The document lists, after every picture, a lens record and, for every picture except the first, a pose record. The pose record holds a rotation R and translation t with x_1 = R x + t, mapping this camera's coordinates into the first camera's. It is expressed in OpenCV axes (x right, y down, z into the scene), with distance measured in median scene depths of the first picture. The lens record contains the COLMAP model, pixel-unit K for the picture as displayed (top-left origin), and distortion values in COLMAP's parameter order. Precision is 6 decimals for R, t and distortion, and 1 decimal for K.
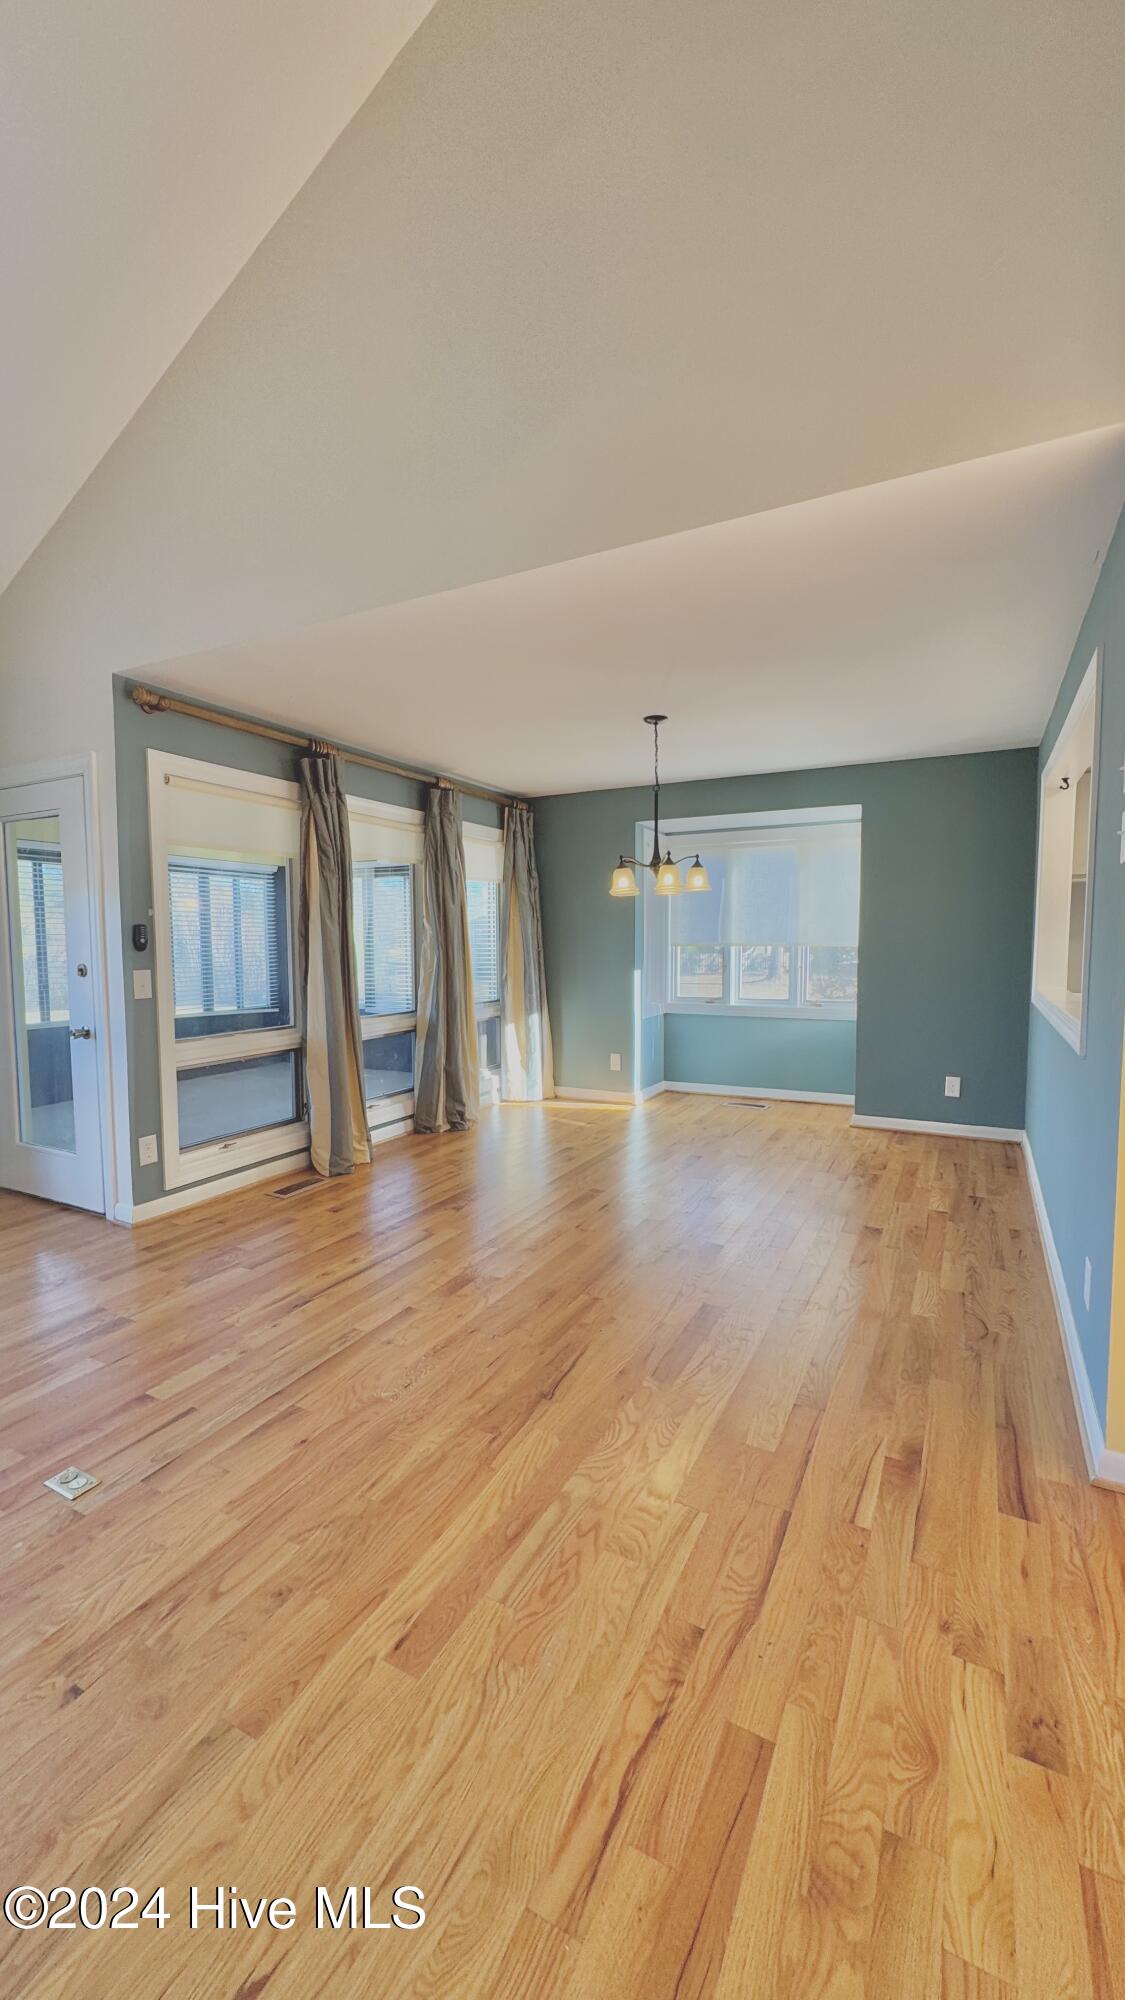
lens RADIAL K [[799.1, 0, 546.1], [0, 799.1, 1010.6], [0, 0, 1]] dist [-0.000091, -0.000961]
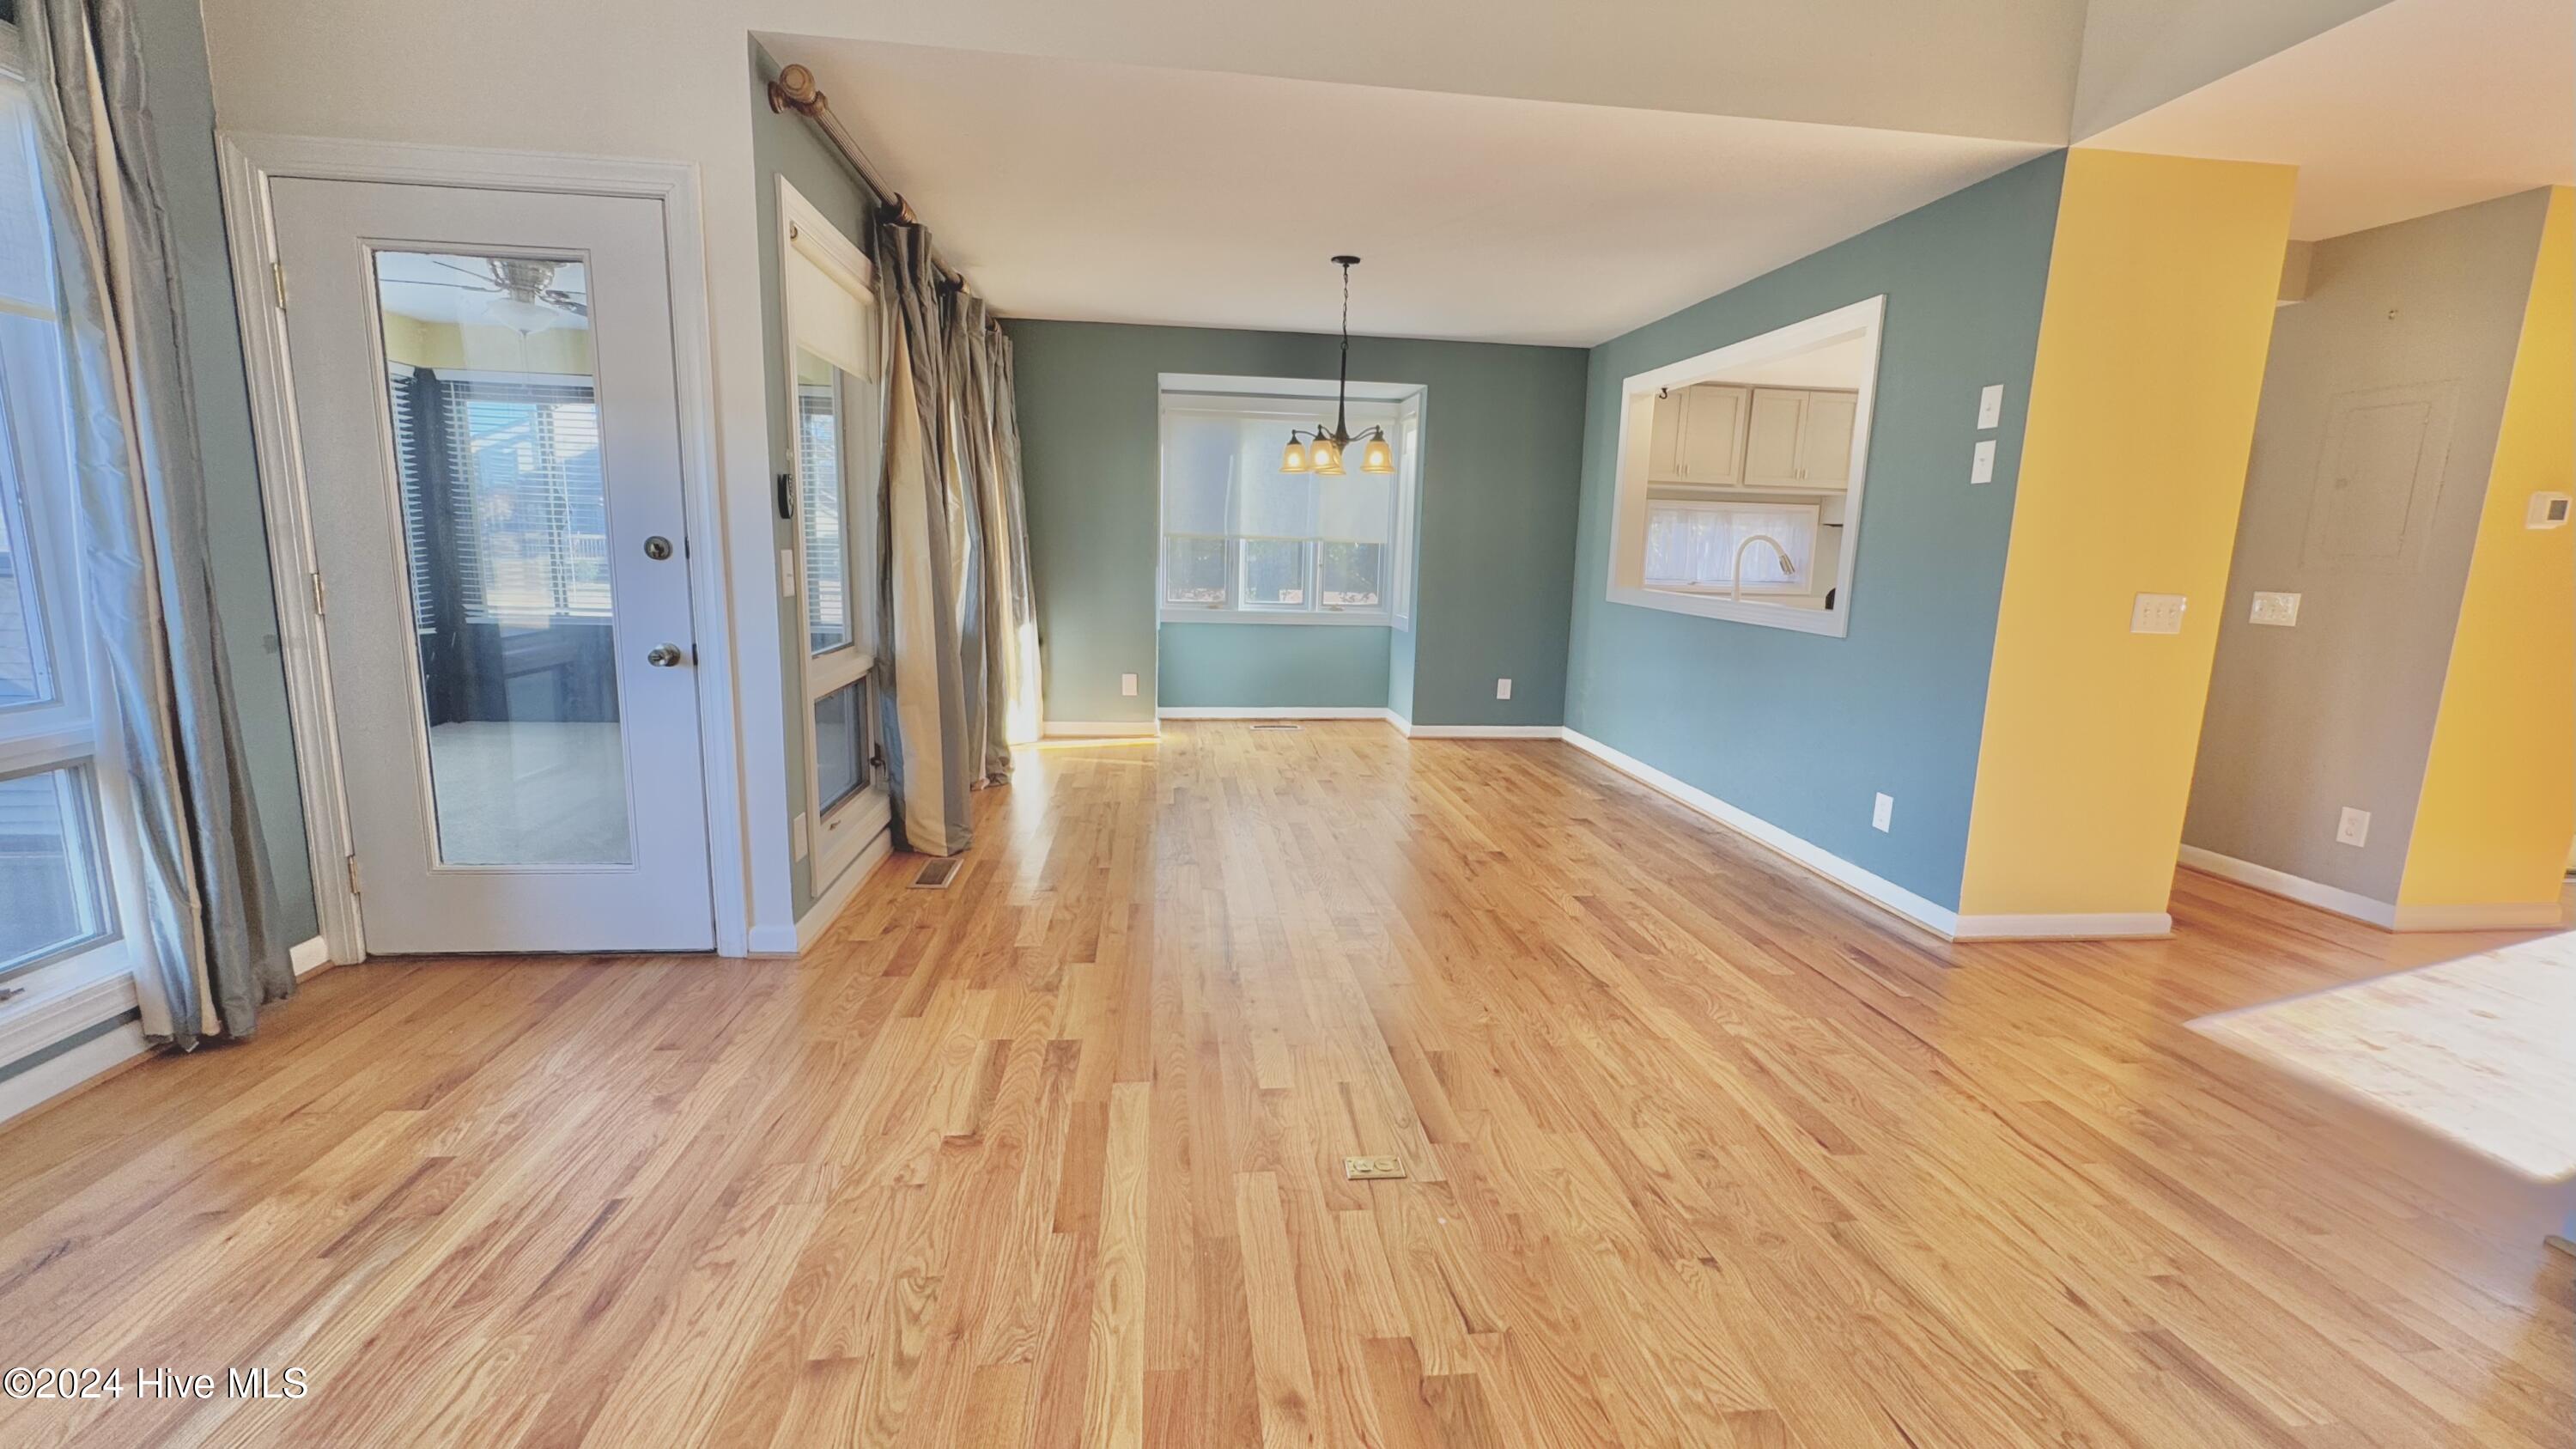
lens RADIAL K [[1029.3, 0, 1300.5], [0, 1029.3, 776.3], [0, 0, 1]] dist [-0.000091, -0.000961]
pose [[0.826606, -0.098069, 0.554171, -0.614729], [0.016668, 0.988534, 0.150074, 0.006411], [-0.562535, -0.114815, 0.818763, 0.097272]]
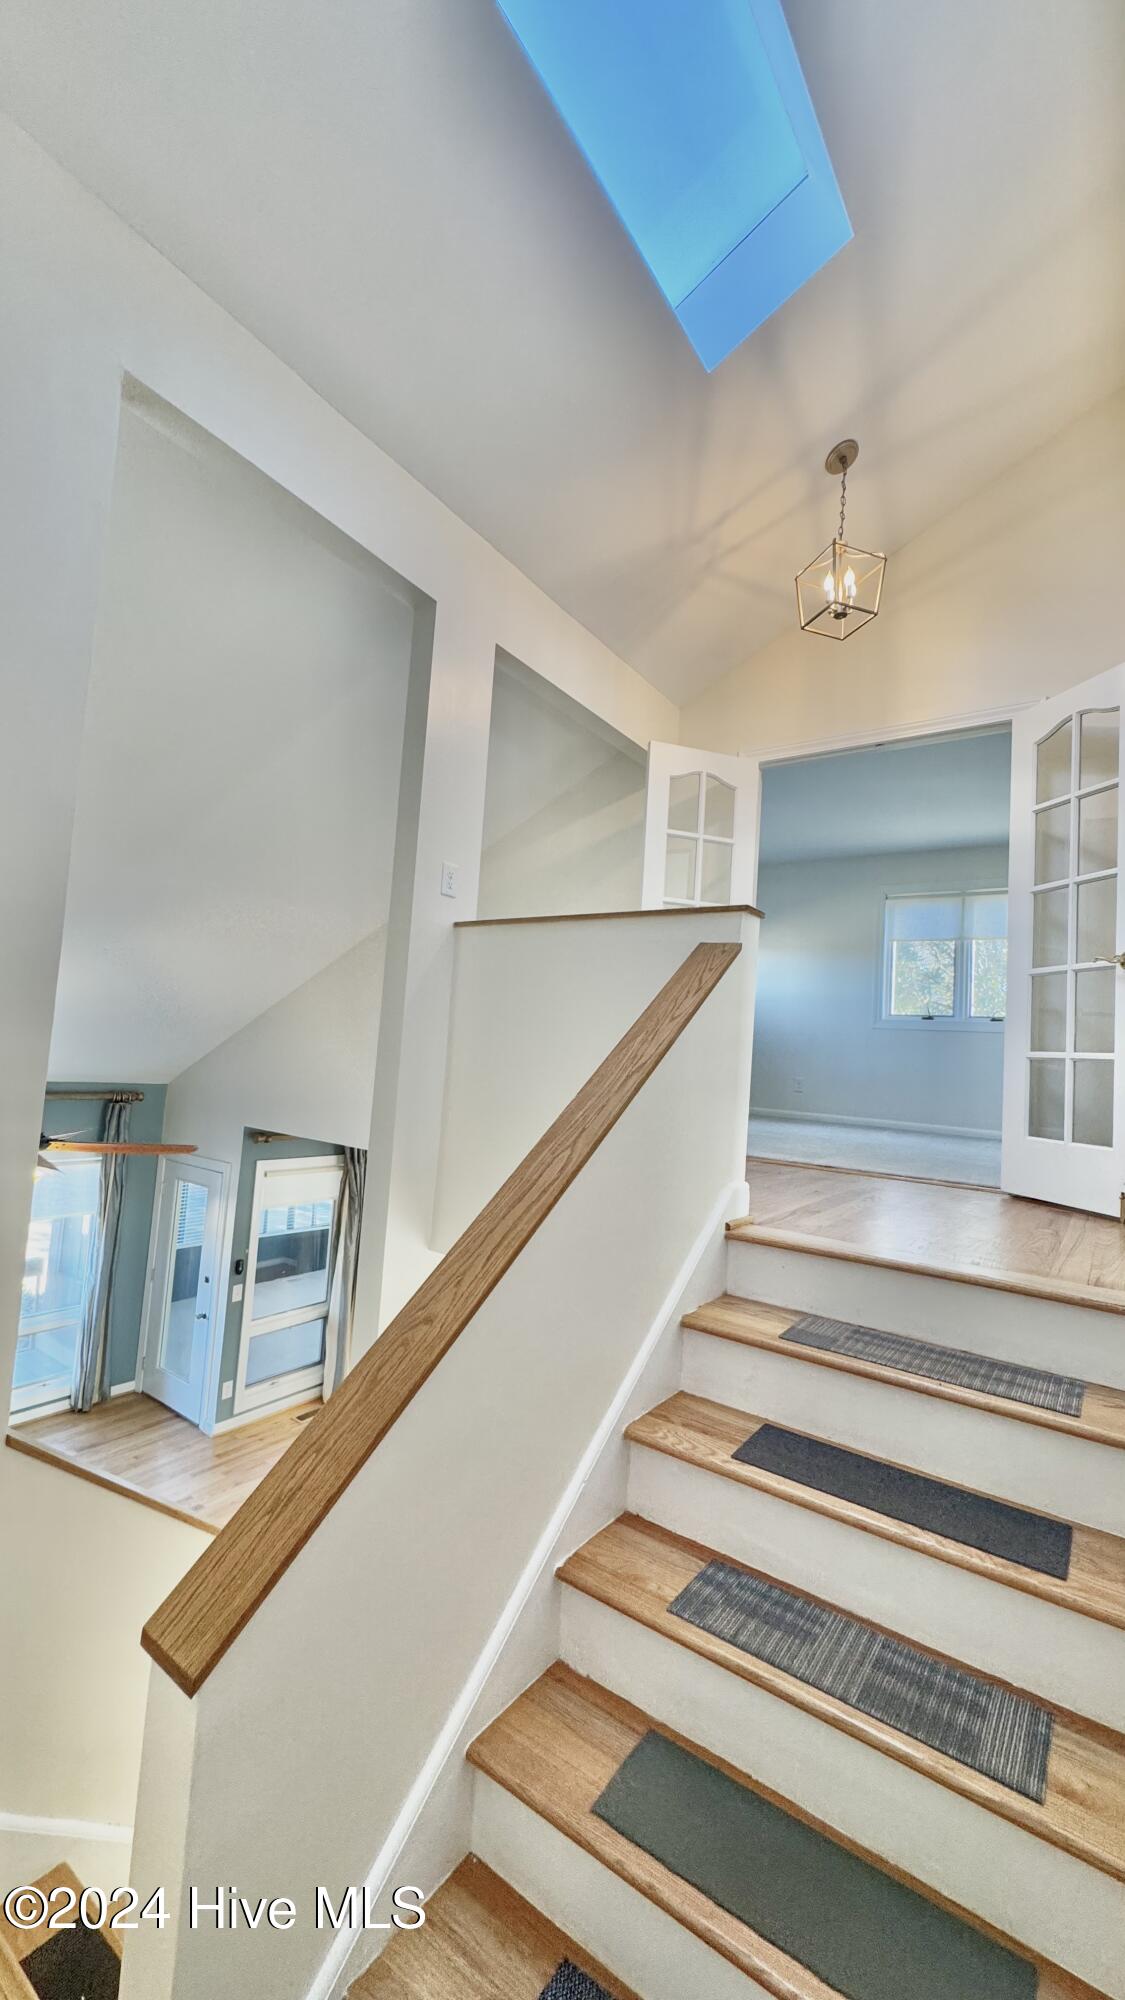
lens RADIAL K [[799.1, 0, 540.5], [0, 799.1, 1006.4], [0, 0, 1]] dist [-0.000091, -0.000961]
pose [[0.988265, 0.054936, -0.142530, 0.385476], [-0.077455, 0.984460, -0.157607, -0.431555], [0.131657, 0.166797, 0.977162, -0.764473]]
